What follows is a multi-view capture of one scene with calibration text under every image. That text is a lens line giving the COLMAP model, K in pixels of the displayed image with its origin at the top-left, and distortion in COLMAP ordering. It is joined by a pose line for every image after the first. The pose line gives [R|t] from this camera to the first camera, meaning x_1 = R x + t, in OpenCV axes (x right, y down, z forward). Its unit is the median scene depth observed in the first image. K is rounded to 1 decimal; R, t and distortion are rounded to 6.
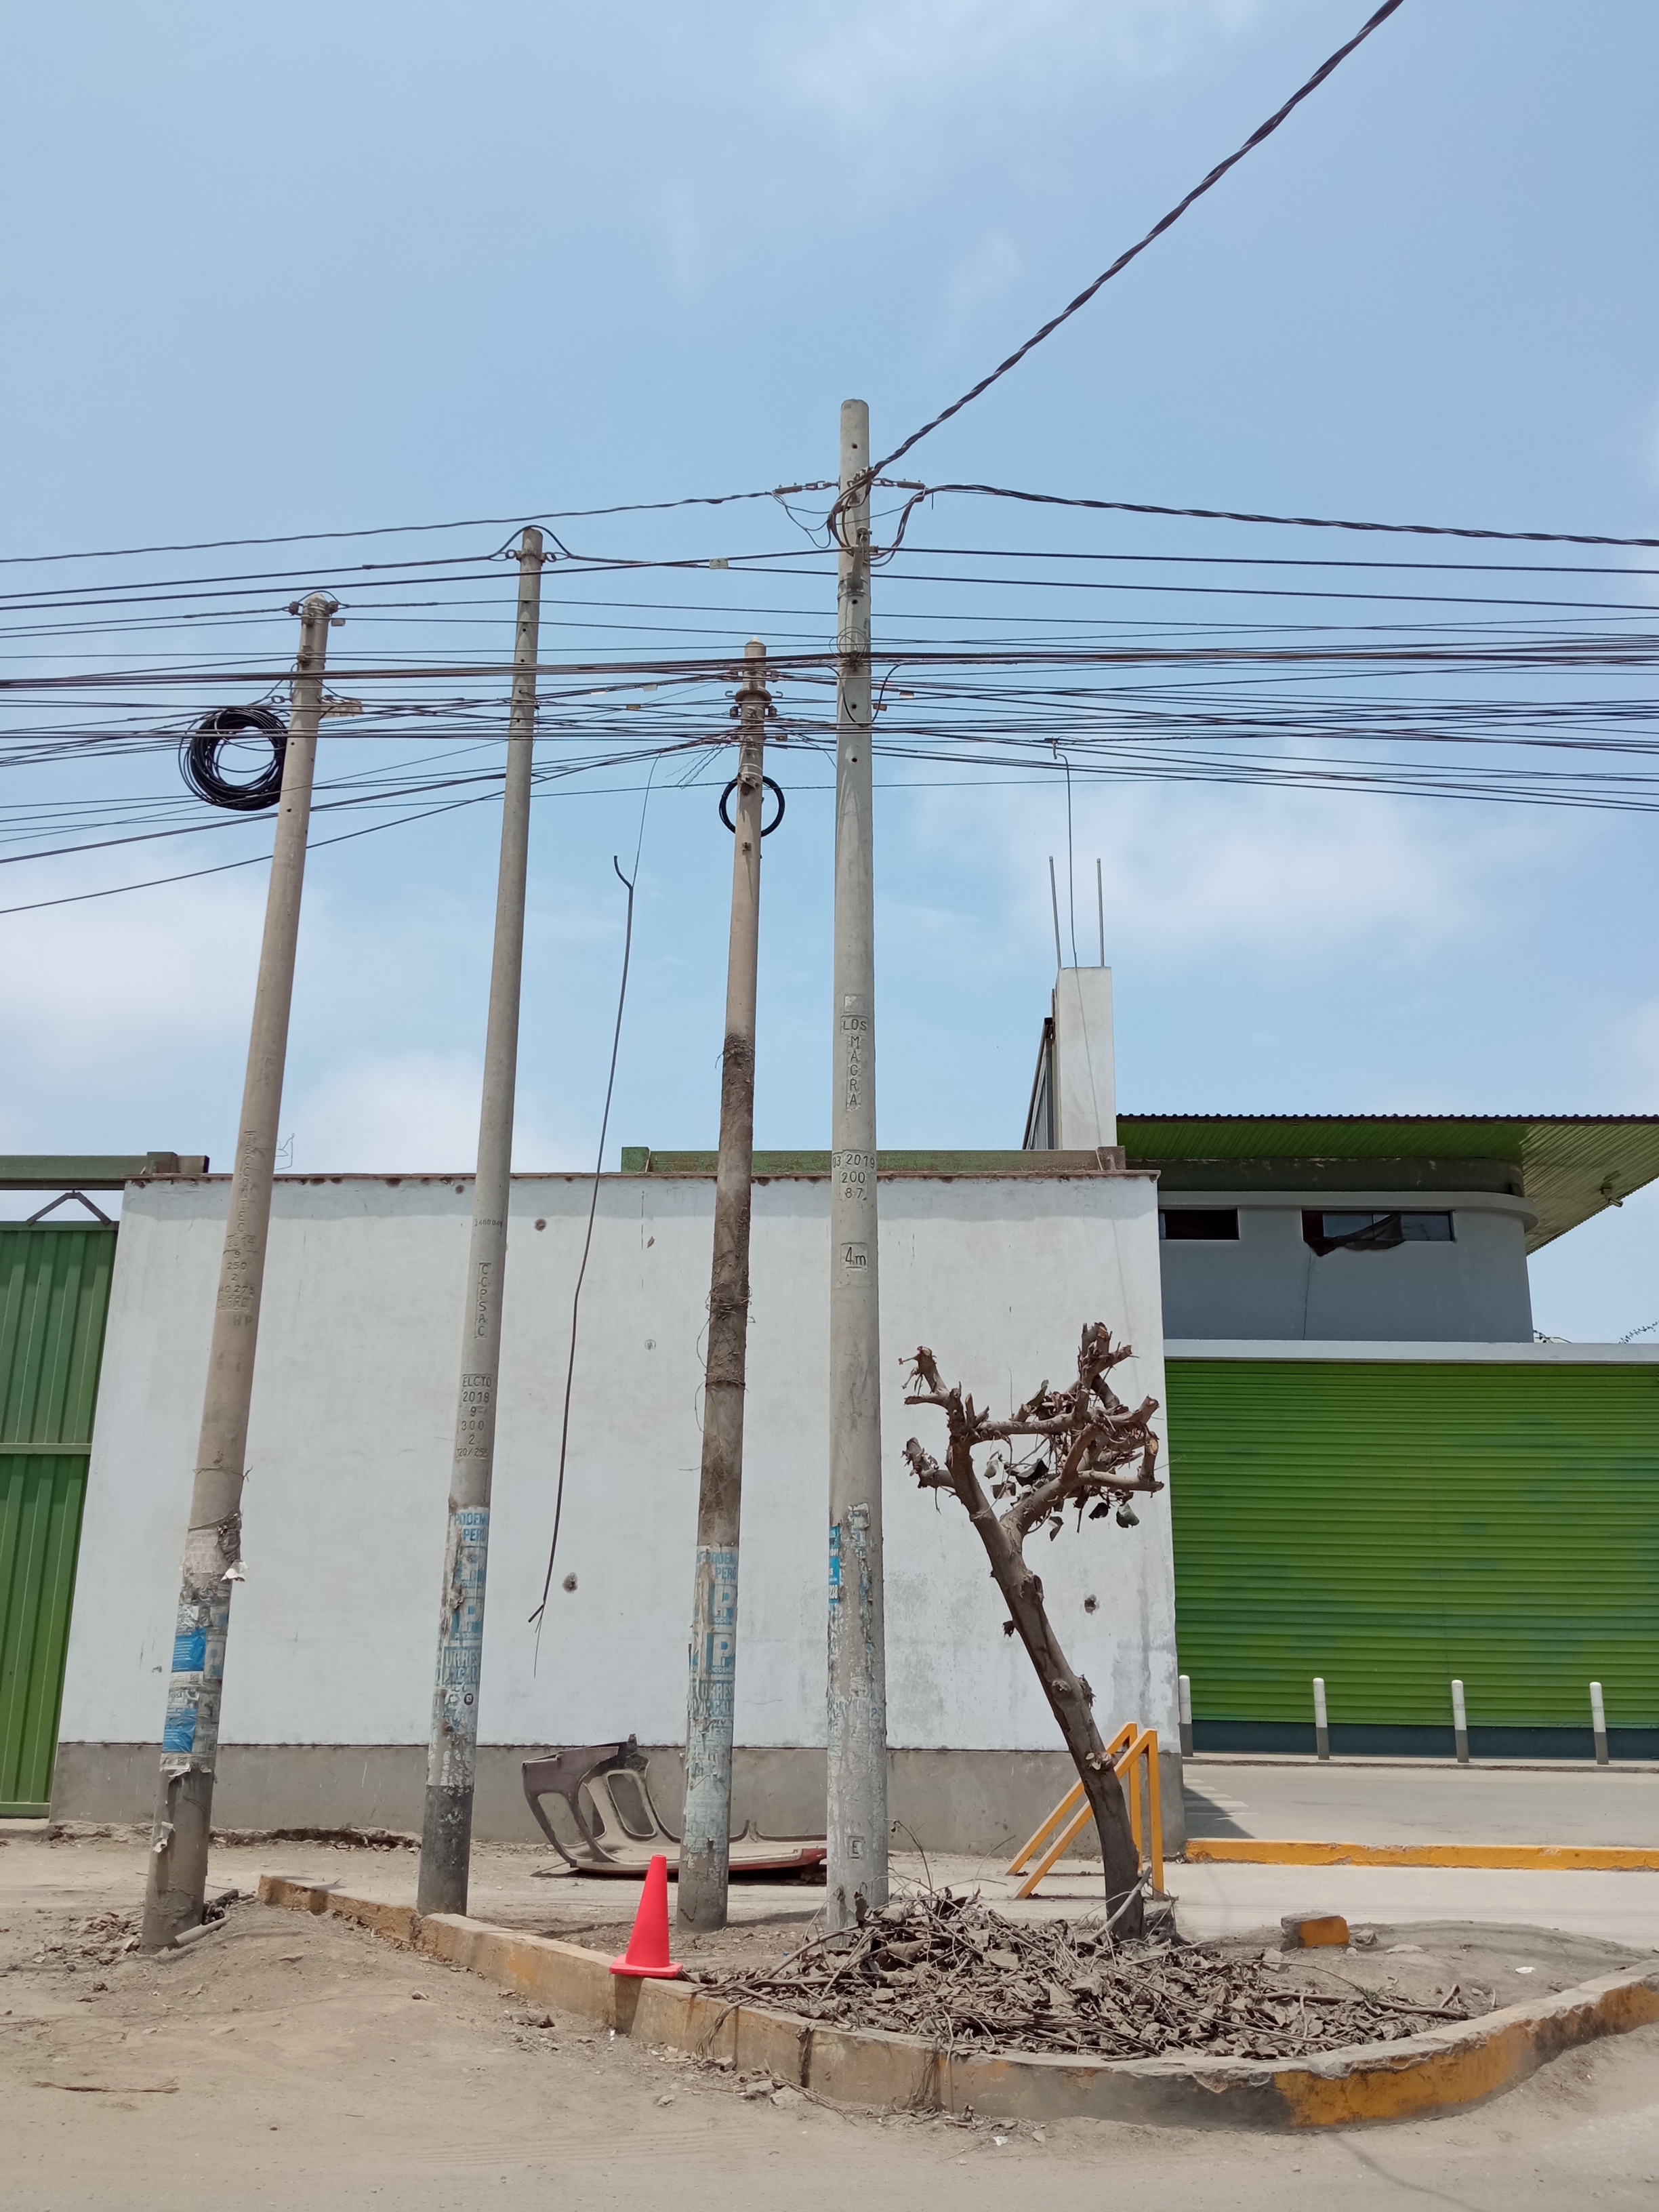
lens RADIAL K [[1770.4, 0, 827.8], [0, 1770.4, 1113.0], [0, 0, 1]] dist [0.111593, -0.220875]
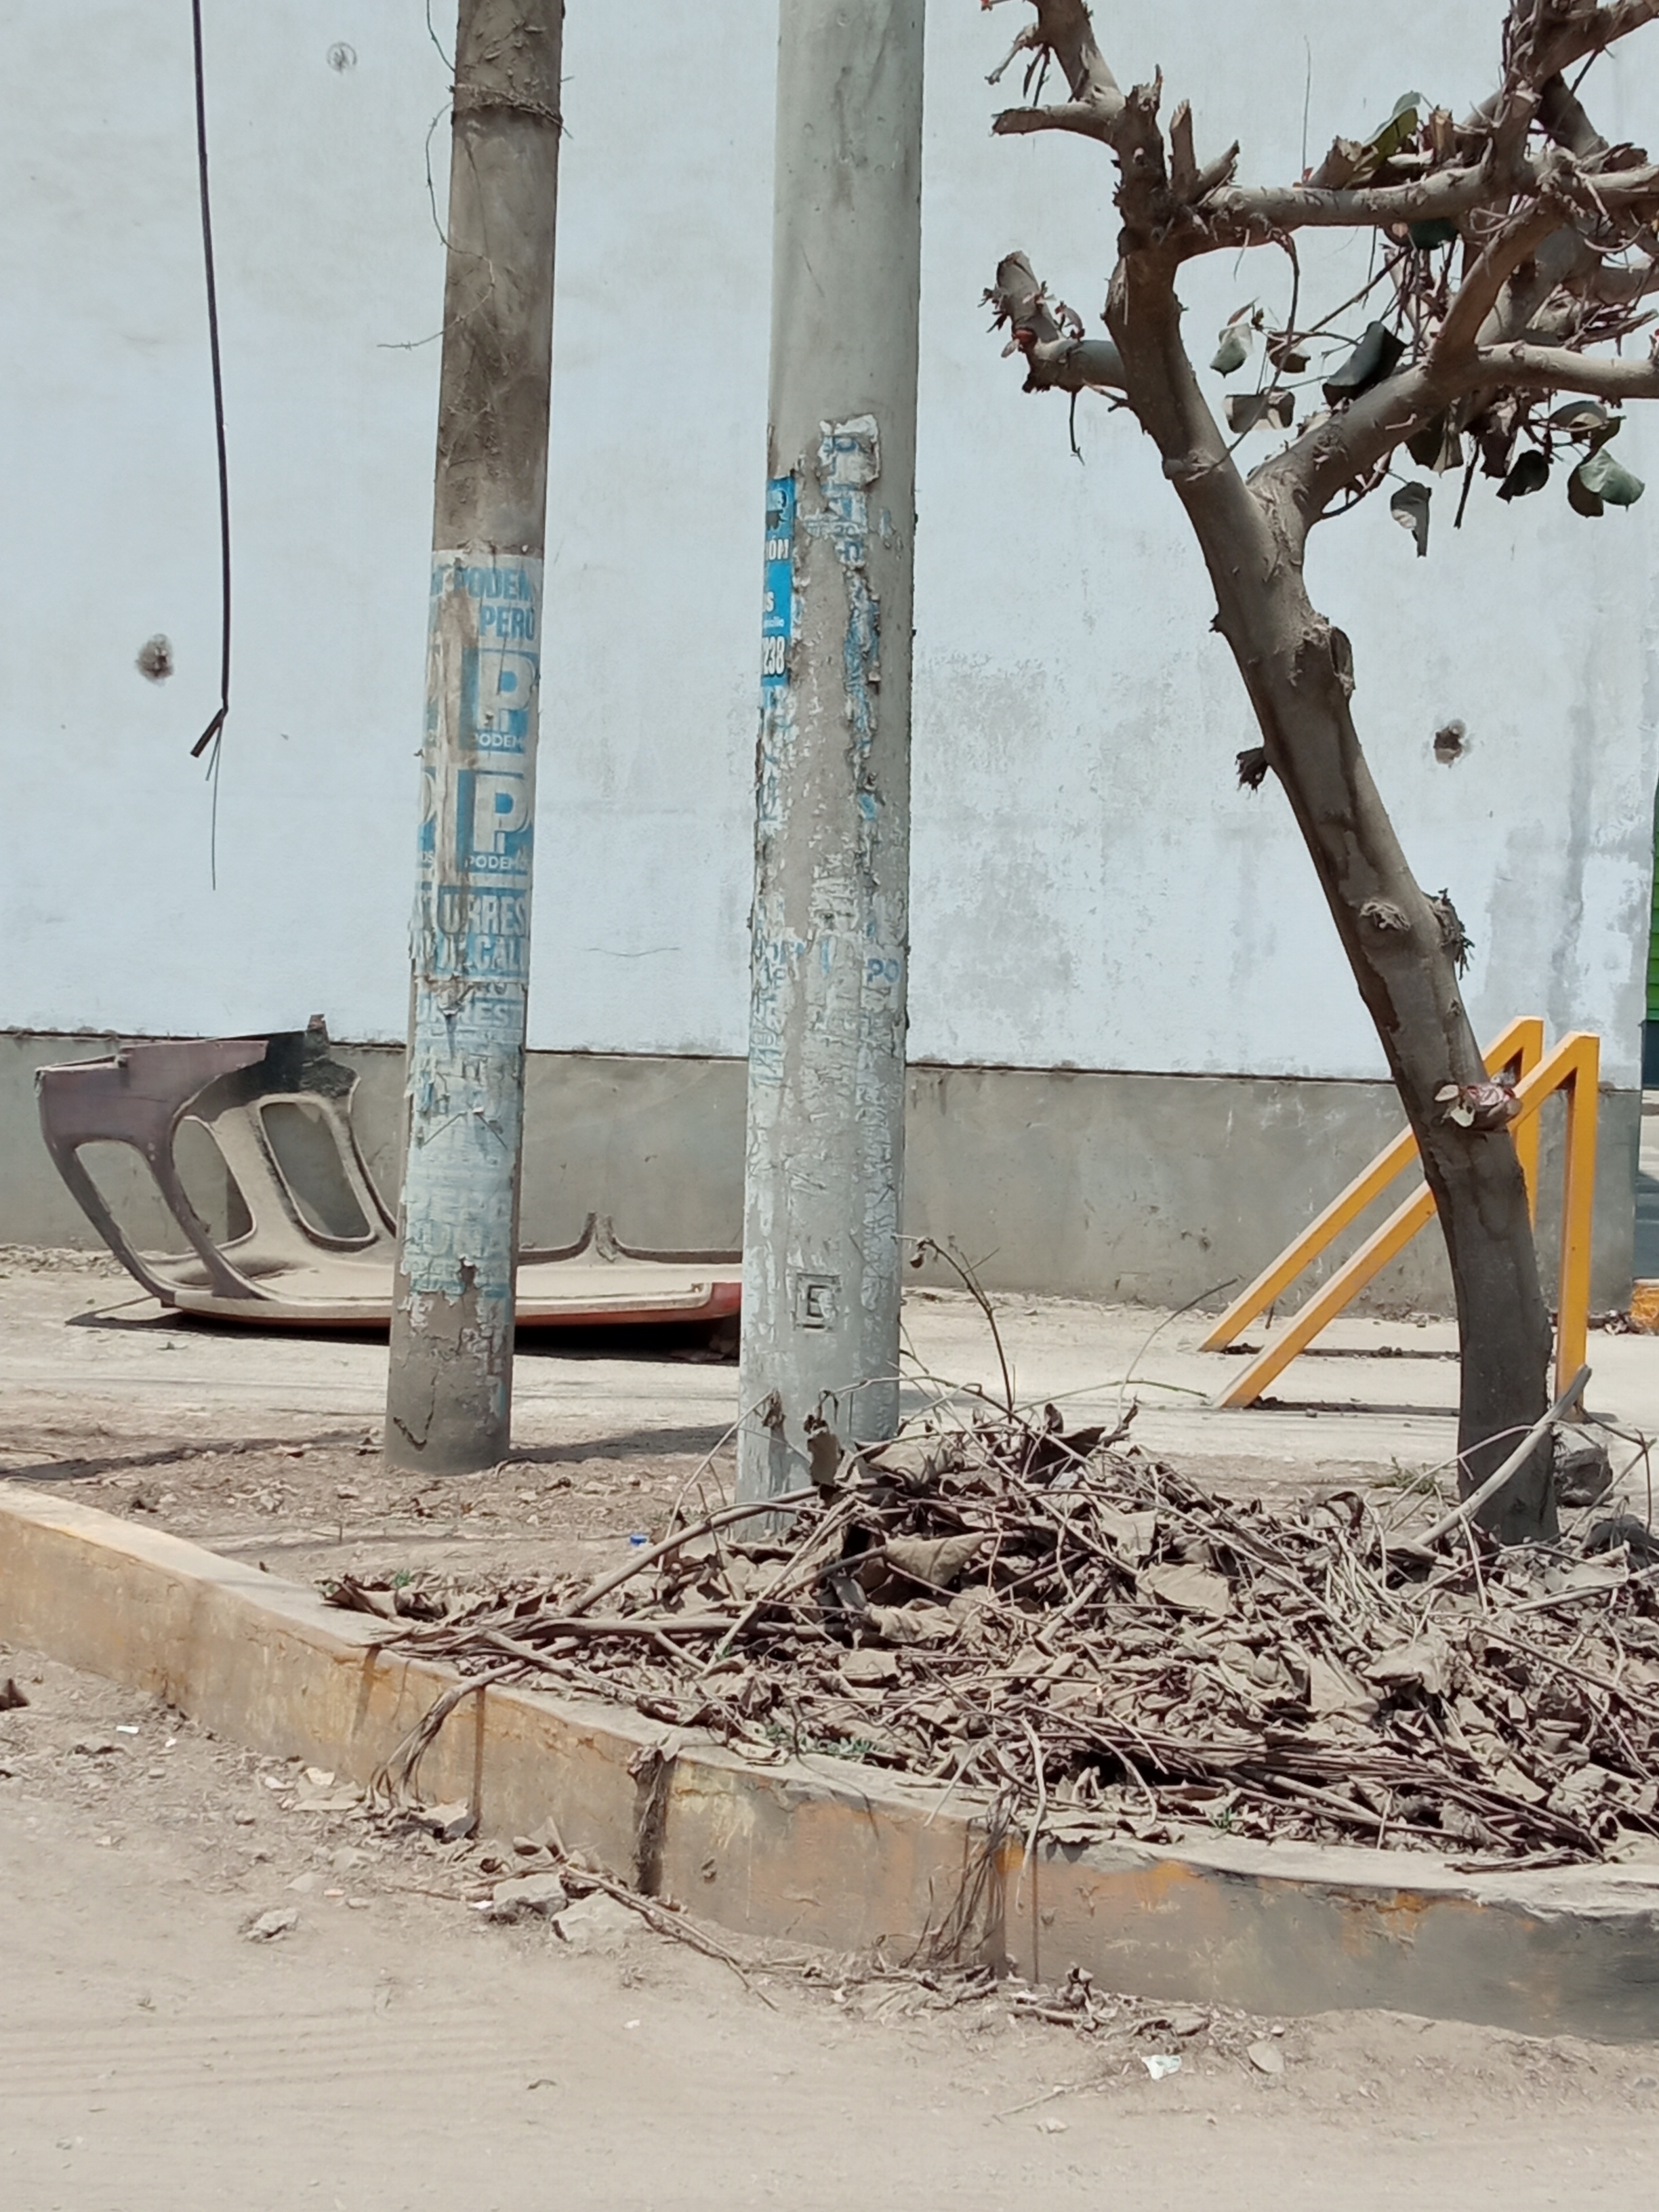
lens RADIAL K [[1747.1, 0, 939.3], [0, 1747.1, 1073.1], [0, 0, 1]] dist [0.030451, -0.001350]
pose [[0.999069, 0.025876, -0.034517, 0.051849], [-0.012774, 0.941692, 0.336235, 0.231683], [0.041205, -0.335481, 0.941145, 0.648074]]
